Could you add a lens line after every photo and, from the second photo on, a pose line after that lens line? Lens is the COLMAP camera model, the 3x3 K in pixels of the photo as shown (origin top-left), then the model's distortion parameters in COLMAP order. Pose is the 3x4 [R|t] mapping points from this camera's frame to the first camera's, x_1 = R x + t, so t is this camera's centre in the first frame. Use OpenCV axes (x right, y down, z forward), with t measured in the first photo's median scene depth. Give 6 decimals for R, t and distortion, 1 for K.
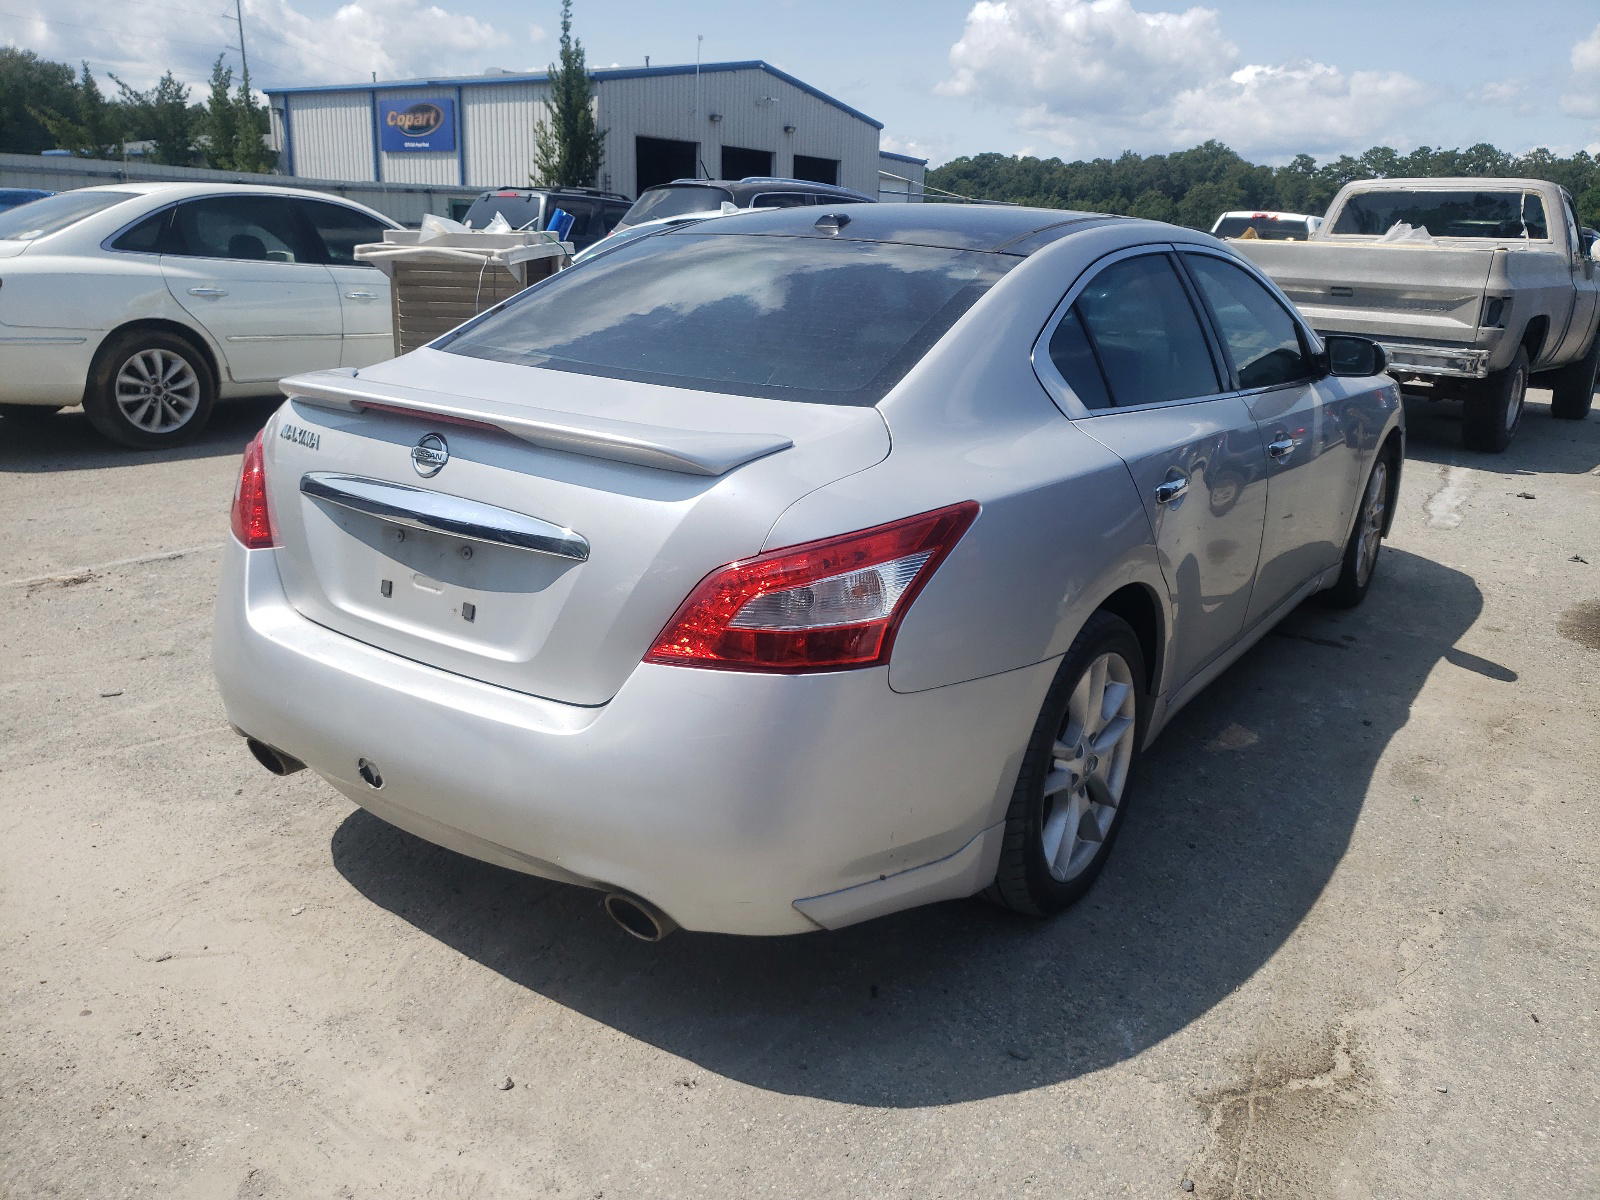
lens RADIAL K [[1205.0, 0, 800.0], [0, 1205.0, 600.0], [0, 0, 1]] dist [0.049203, -0.059502]
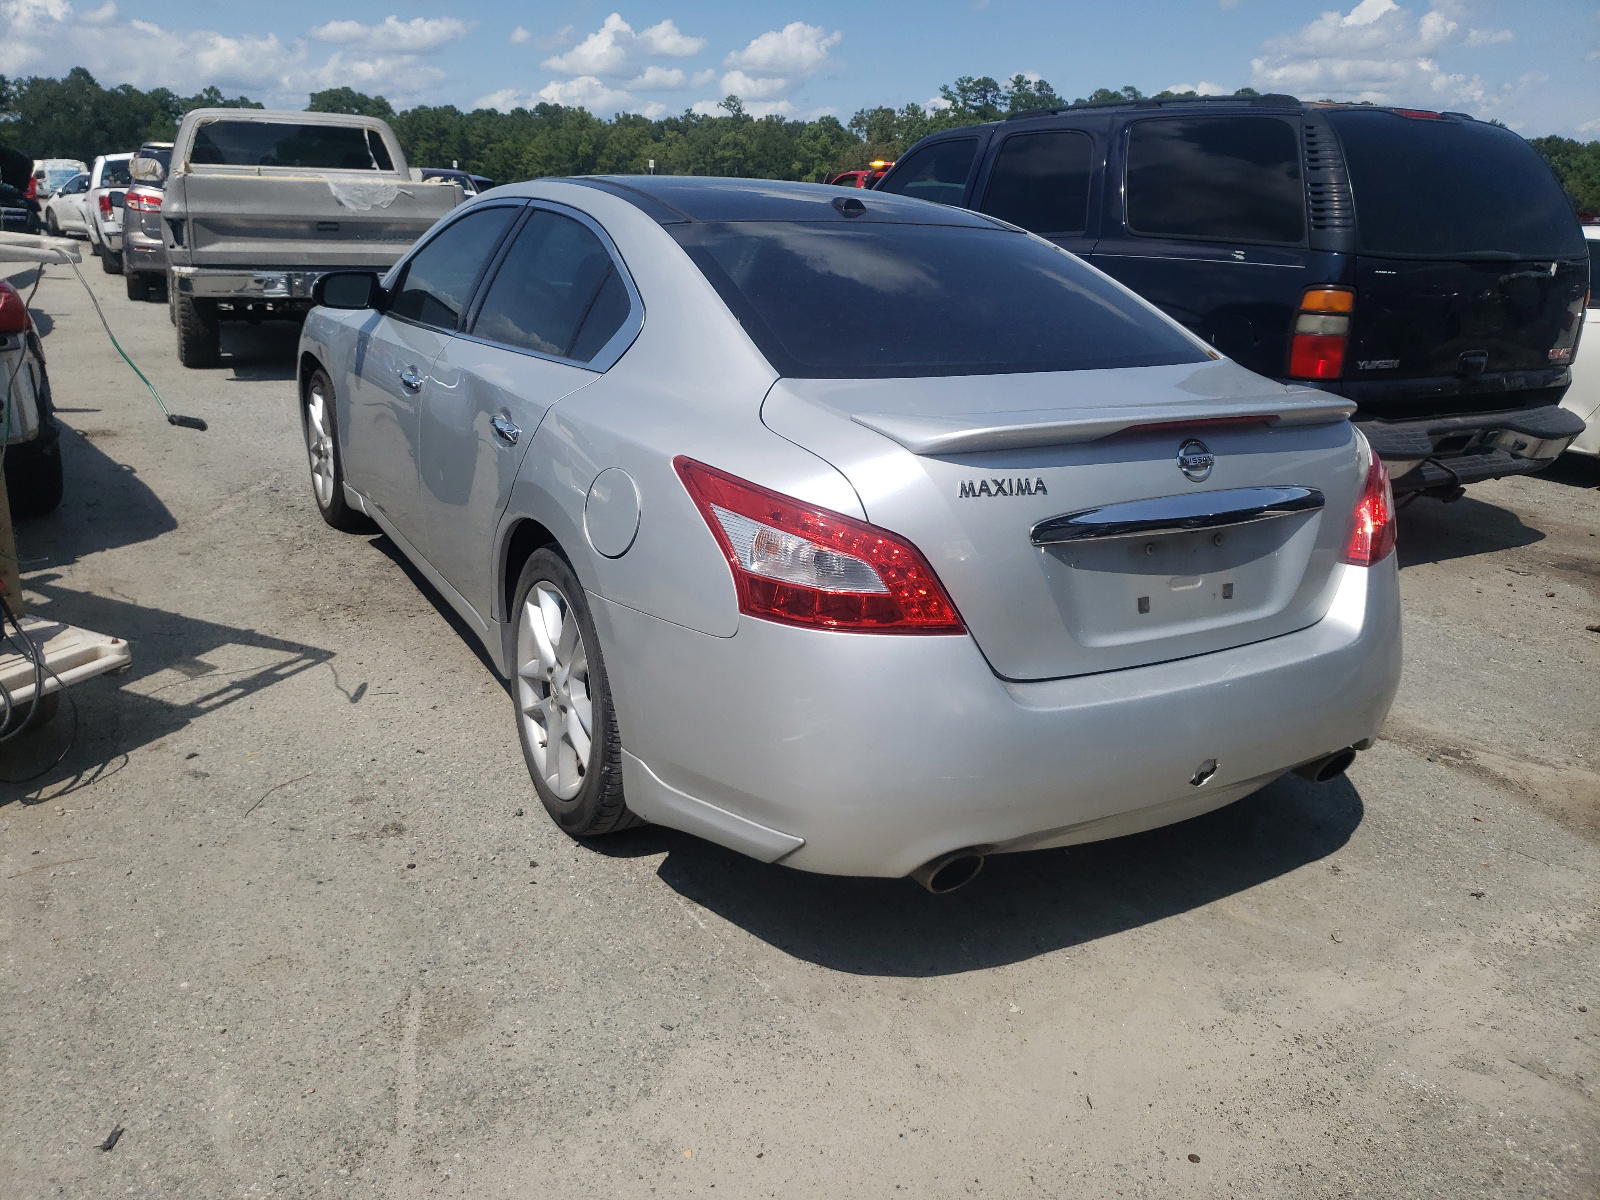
lens RADIAL K [[1215.9, 0, 806.6], [0, 1215.9, 553.1], [0, 0, 1]] dist [-0.003027, 0.014802]
pose [[0.453294, -0.272008, 0.848844, -0.994977], [0.244312, 0.953746, 0.175157, -0.224113], [-0.857226, 0.127985, 0.498782, 0.553406]]
